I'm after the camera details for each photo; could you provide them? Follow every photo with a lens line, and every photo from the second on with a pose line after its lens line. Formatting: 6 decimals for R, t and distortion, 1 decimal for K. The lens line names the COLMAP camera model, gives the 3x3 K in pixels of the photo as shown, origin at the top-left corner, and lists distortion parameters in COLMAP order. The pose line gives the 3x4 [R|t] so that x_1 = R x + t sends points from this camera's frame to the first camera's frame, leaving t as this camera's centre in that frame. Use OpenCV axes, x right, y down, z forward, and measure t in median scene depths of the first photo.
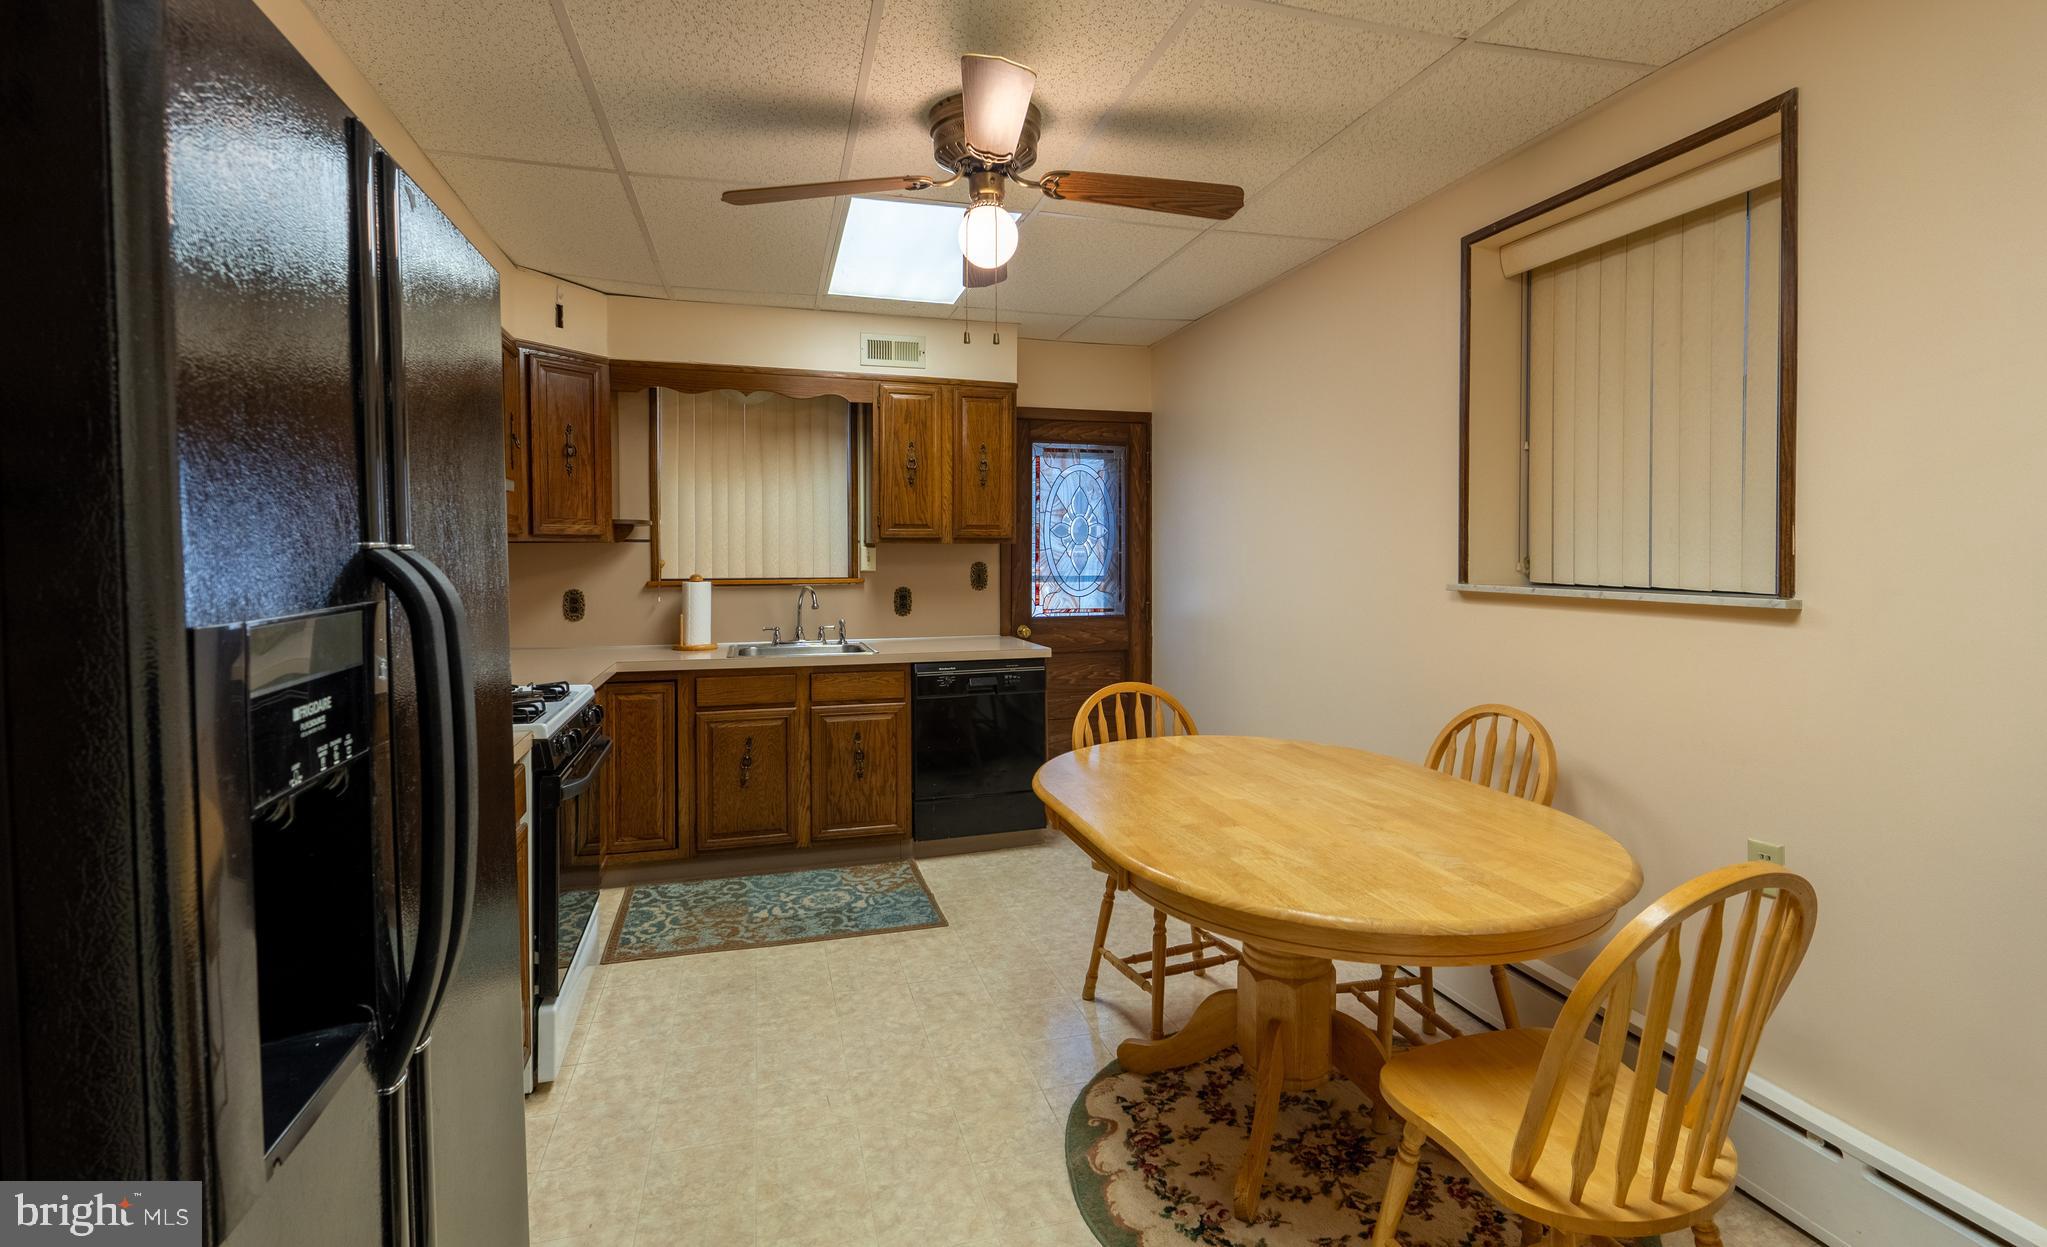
lens RADIAL K [[929.9, 0, 1012.0], [0, 929.9, 561.5], [0, 0, 1]] dist [-0.007931, 0.000262]
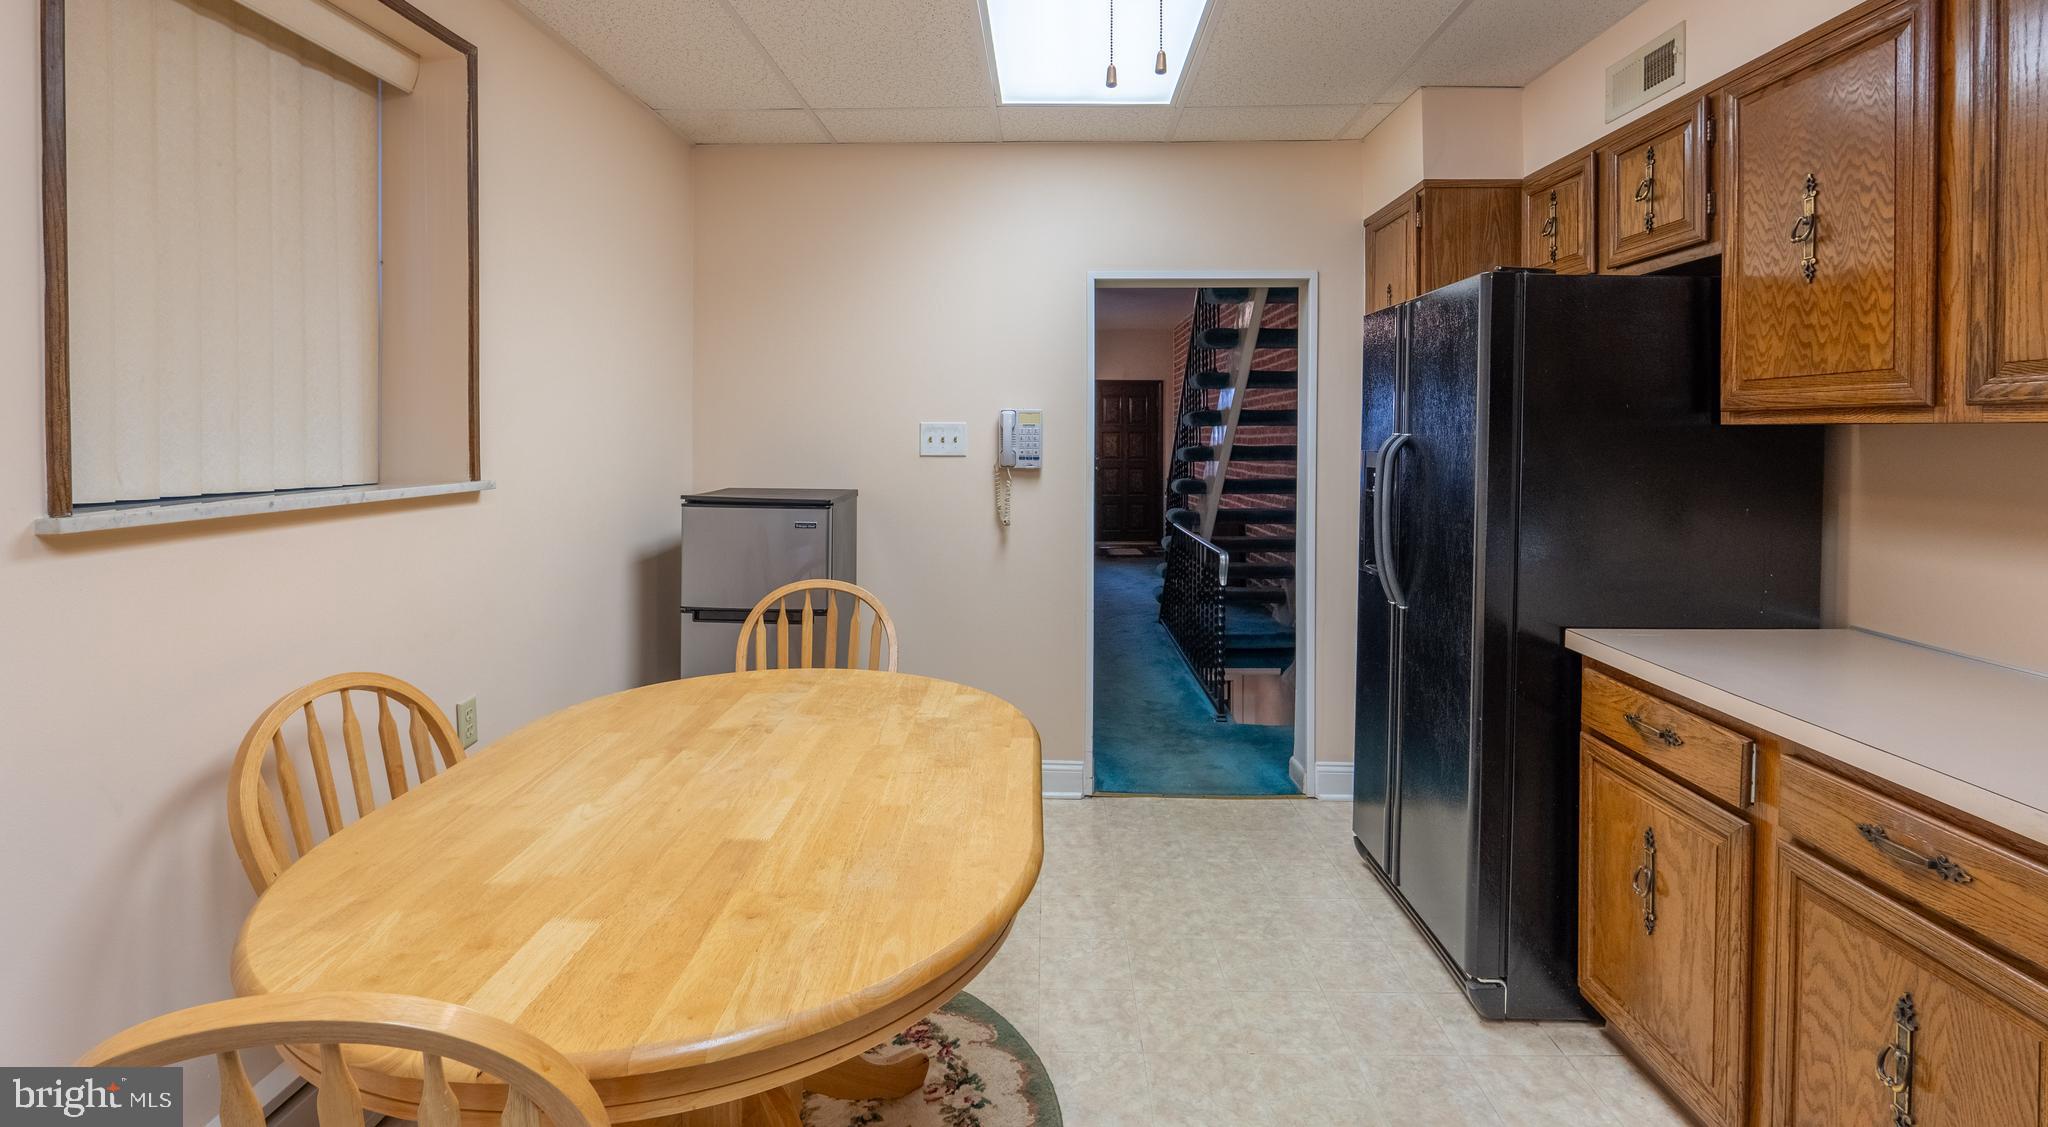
lens RADIAL K [[938.6, 0, 1023.0], [0, 938.6, 446.0], [0, 0, 1]] dist [-0.005089, -0.000014]
pose [[-0.958699, -0.001455, 0.284418, -0.074867], [0.006338, 0.999629, 0.026476, -0.015106], [-0.284351, 0.027185, -0.958335, 0.902366]]
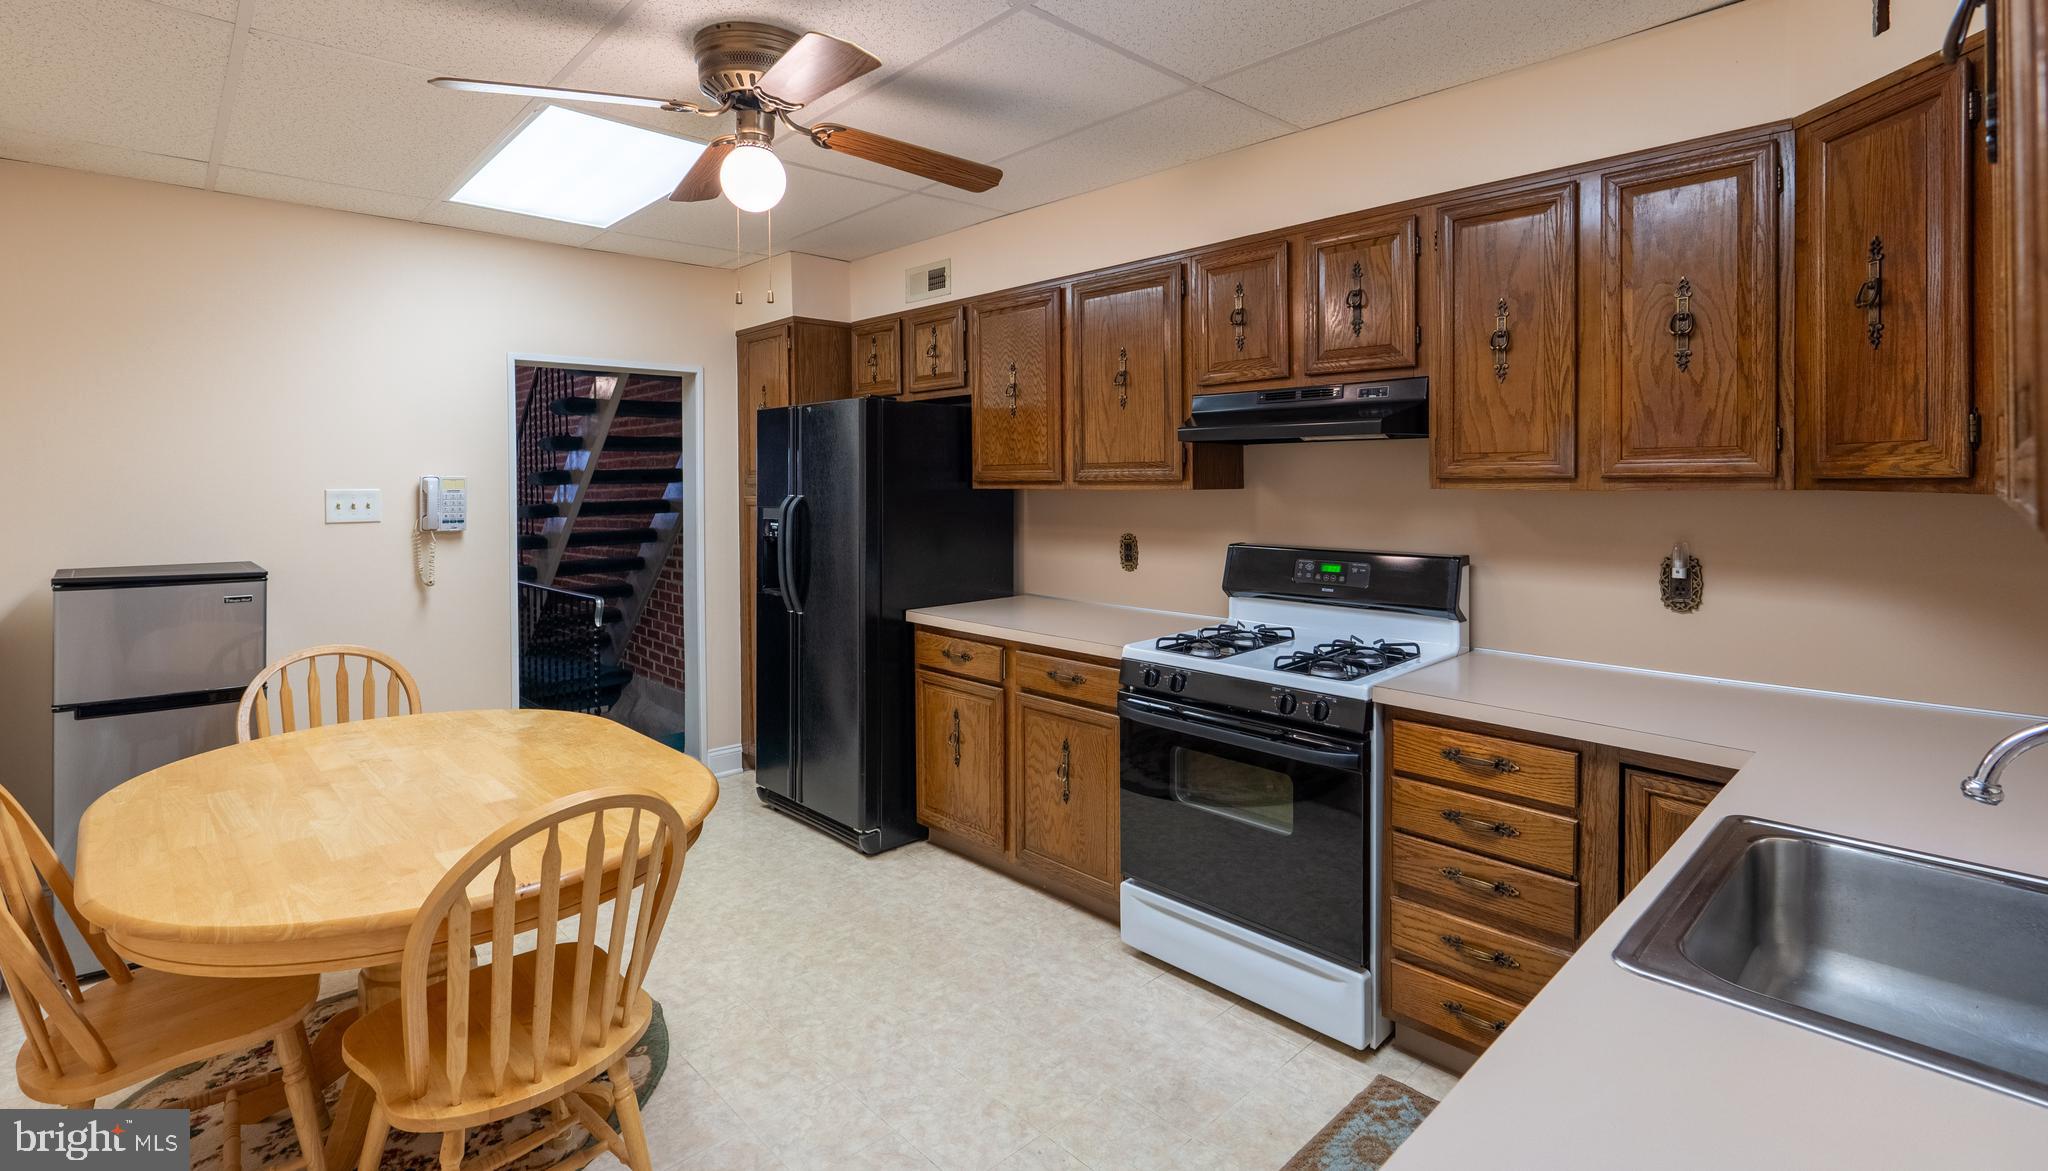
lens RADIAL K [[947.9, 0, 1027.1], [0, 947.9, 482.2], [0, 0, 1]] dist [-0.011376, 0.000658]
pose [[-0.877197, 0.011392, -0.479995, 0.114812], [0.003039, 0.999830, 0.018176, -0.034858], [0.480120, 0.014485, -0.877083, 1.162330]]
